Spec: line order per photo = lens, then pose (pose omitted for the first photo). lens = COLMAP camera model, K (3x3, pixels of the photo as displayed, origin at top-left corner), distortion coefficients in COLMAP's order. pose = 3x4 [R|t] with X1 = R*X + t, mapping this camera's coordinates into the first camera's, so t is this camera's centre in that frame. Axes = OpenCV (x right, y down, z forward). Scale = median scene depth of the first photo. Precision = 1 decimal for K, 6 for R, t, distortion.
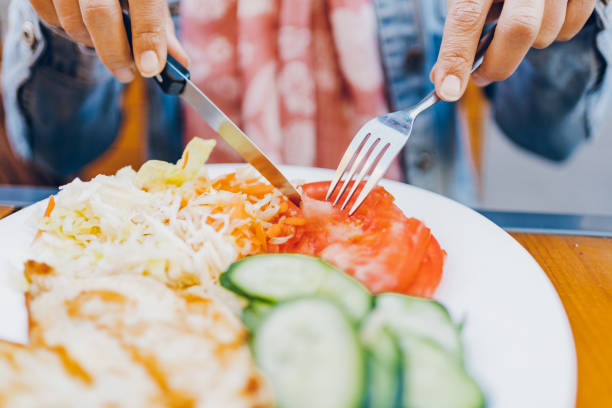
lens RADIAL K [[652.7, 0, 306.0], [0, 652.7, 204.0], [0, 0, 1]] dist [0.007133, 0.001003]
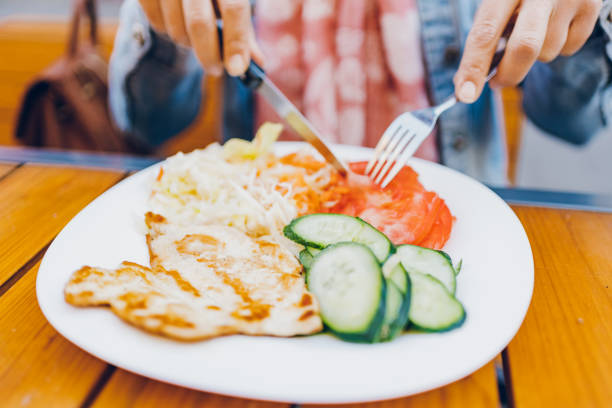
lens RADIAL K [[644.8, 0, 308.1], [0, 644.8, 221.4], [0, 0, 1]] dist [-0.007684, -0.000548]
pose [[0.995767, 0.037617, -0.083866, 0.027196], [-0.031271, 0.996637, 0.075738, -0.007612], [0.086433, -0.072795, 0.993595, -0.305329]]
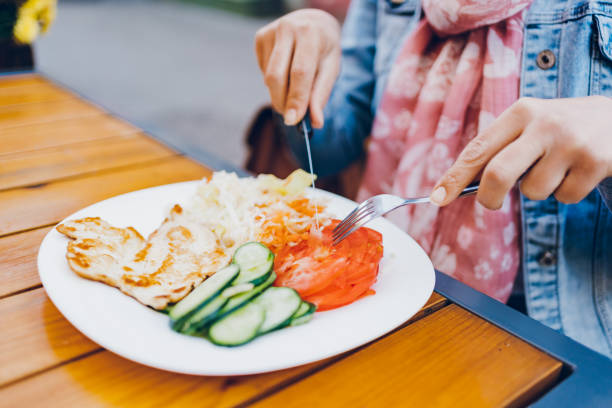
lens RADIAL K [[652.7, 0, 306.0], [0, 652.7, 204.0], [0, 0, 1]] dist [0.007133, 0.001003]
pose [[0.724800, 0.311119, -0.614711, 0.919275], [-0.338506, 0.937924, 0.075575, -0.165473], [0.600065, 0.153306, 0.785123, -0.232923]]
